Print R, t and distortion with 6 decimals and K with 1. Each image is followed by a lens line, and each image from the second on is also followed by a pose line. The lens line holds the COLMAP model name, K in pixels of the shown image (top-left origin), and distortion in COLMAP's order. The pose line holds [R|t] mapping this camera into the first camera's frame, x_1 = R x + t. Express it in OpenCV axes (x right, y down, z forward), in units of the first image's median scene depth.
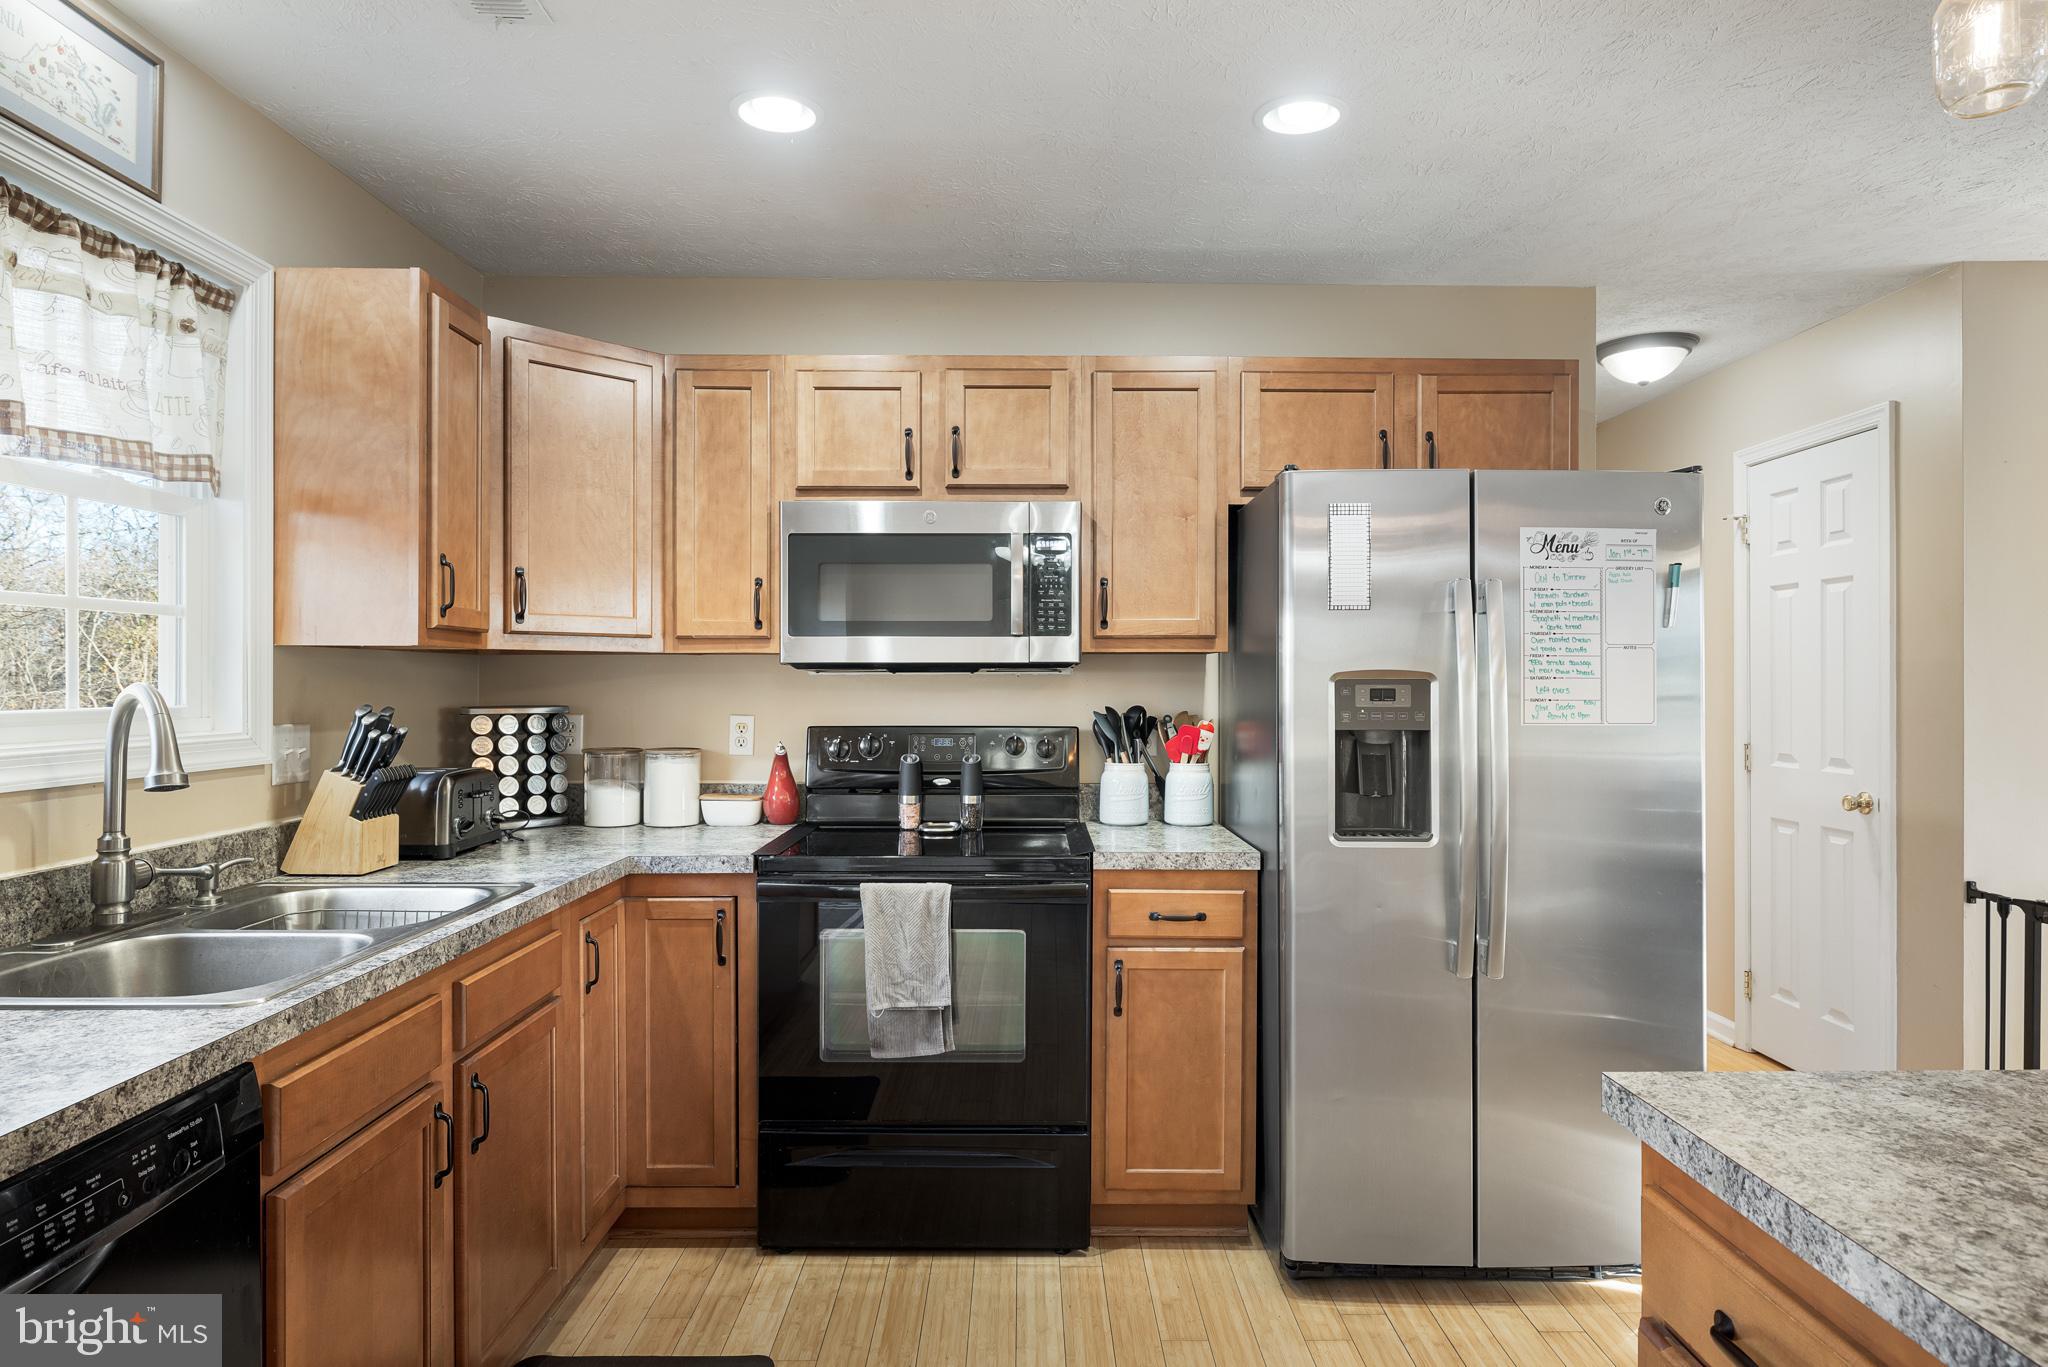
lens RADIAL K [[1142.9, 0, 1024.0], [0, 1142.9, 683.5], [0, 0, 1]] dist [-0.000652, 0.000588]
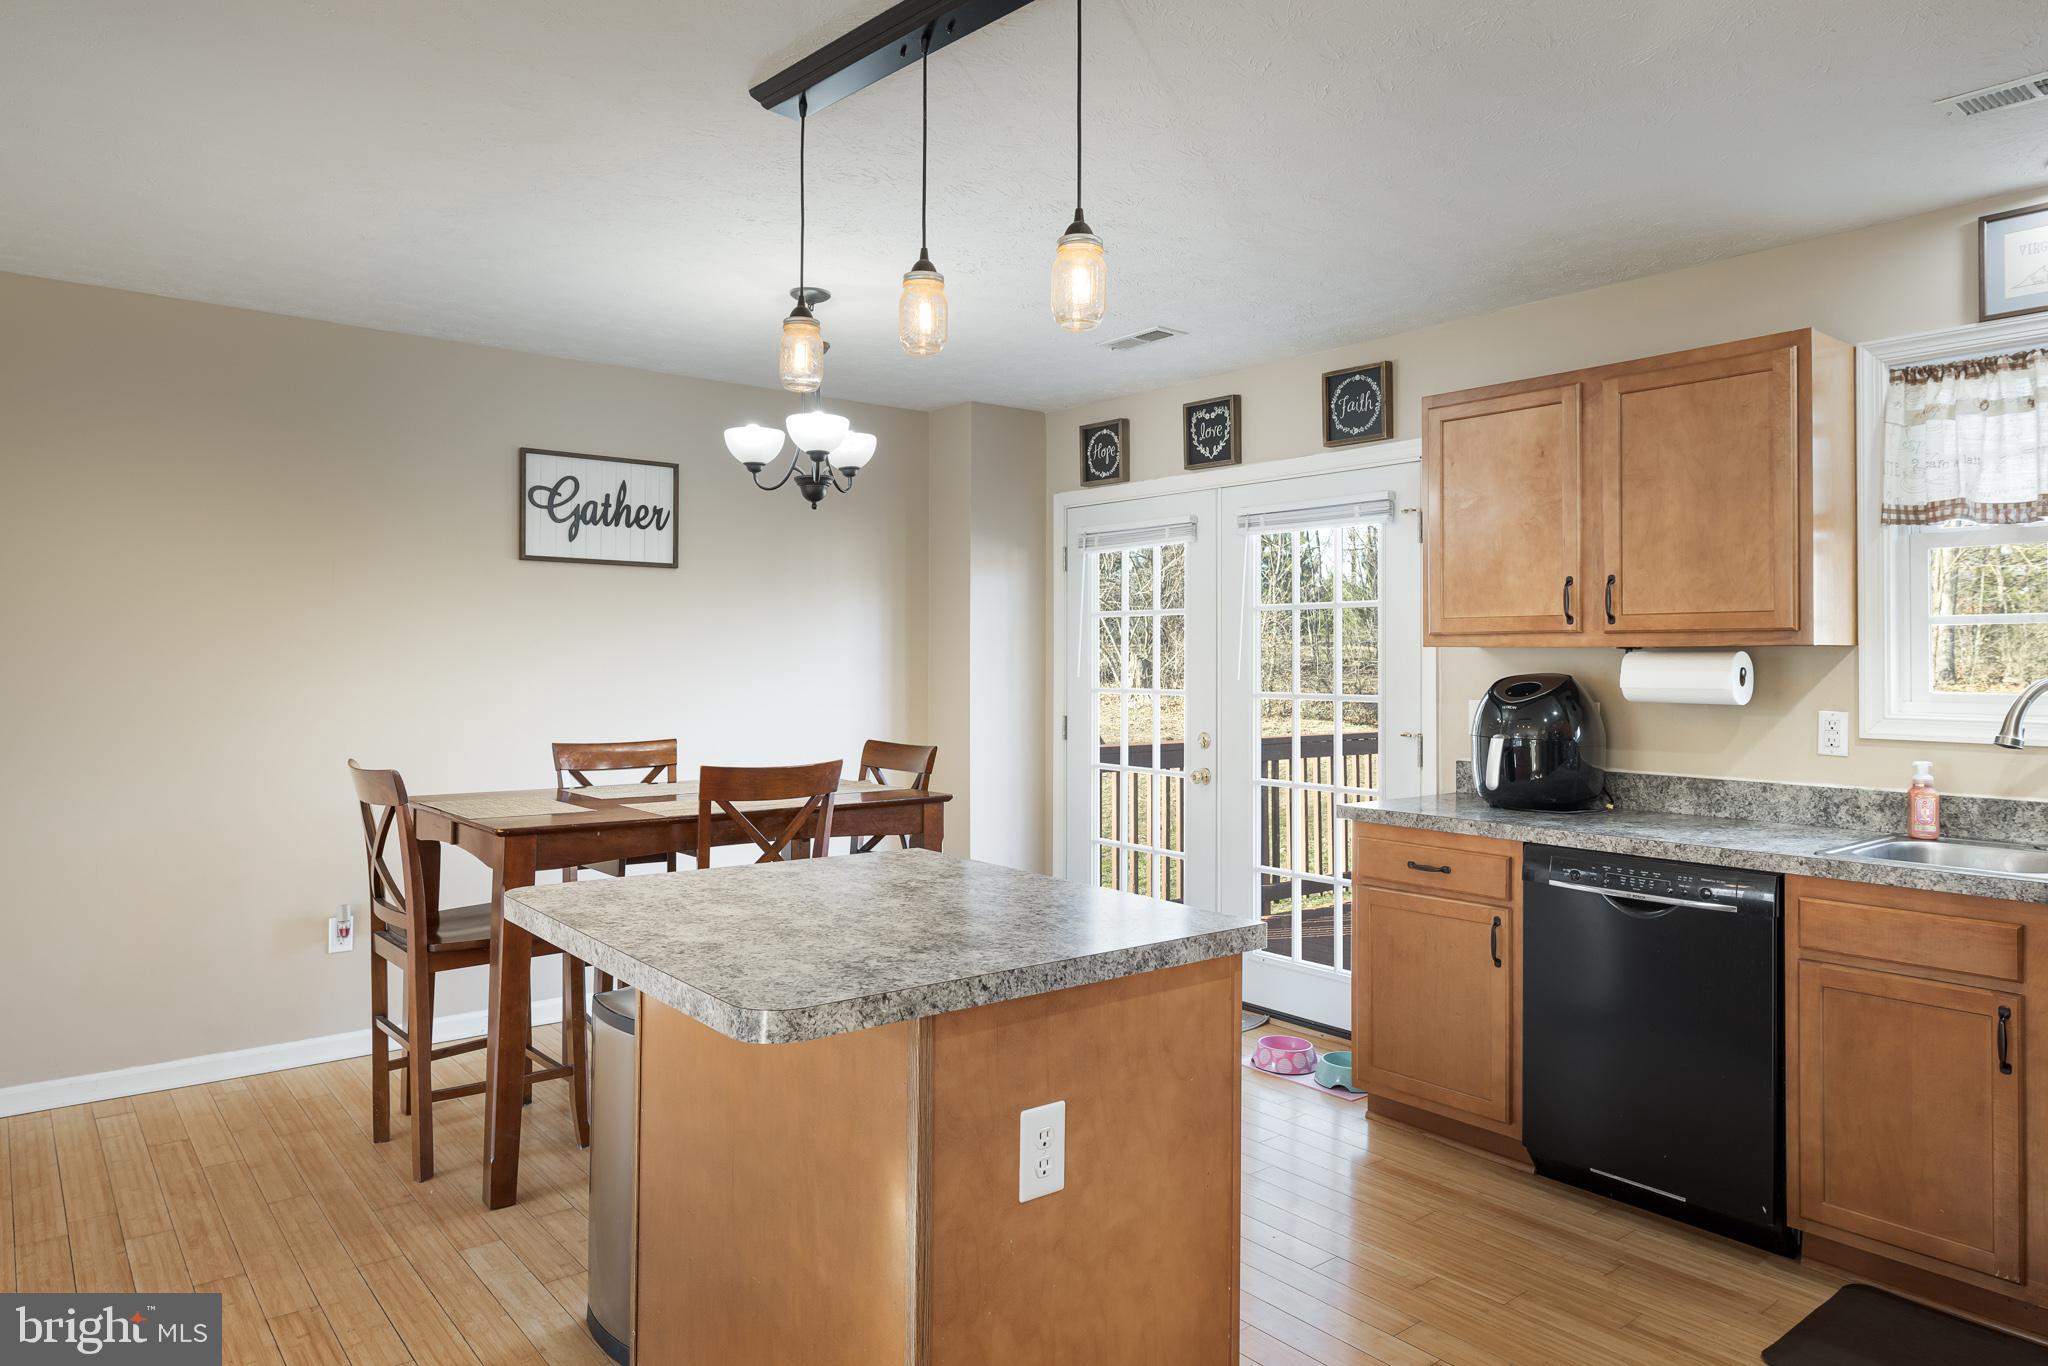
lens RADIAL K [[1230.2, 0, 1022.6], [0, 1230.2, 655.9], [0, 0, 1]] dist [0.000227, -0.000340]
pose [[-0.764847, -0.006786, -0.644177, 1.391291], [-0.014743, 0.999867, 0.006971, -0.012337], [0.644044, 0.014829, -0.764845, 1.590073]]
